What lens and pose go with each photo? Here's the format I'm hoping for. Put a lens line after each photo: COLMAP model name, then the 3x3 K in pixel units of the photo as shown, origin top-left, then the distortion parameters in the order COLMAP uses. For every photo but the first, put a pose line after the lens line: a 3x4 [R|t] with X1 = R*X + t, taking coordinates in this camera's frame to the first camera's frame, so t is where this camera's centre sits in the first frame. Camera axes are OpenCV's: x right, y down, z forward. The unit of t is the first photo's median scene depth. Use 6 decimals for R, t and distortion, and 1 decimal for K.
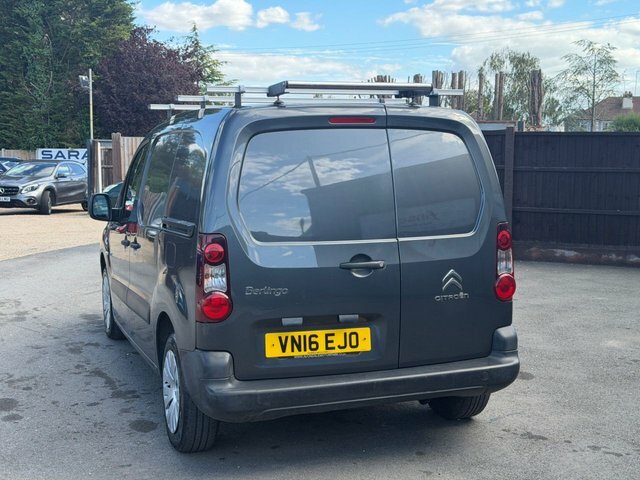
lens RADIAL K [[861.0, 0, 296.2], [0, 861.0, 240.7], [0, 0, 1]] dist [0.121787, -0.067801]
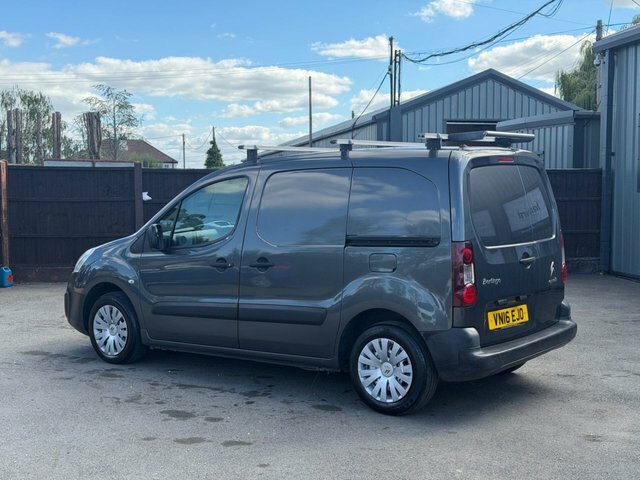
lens RADIAL K [[861.0, 0, 296.2], [0, 861.0, 240.7], [0, 0, 1]] dist [0.121787, -0.067801]
pose [[0.852682, -0.040460, 0.520861, -0.984896], [0.063596, 0.997621, -0.026616, 0.009548], [-0.518545, 0.055820, 0.853226, -0.033481]]
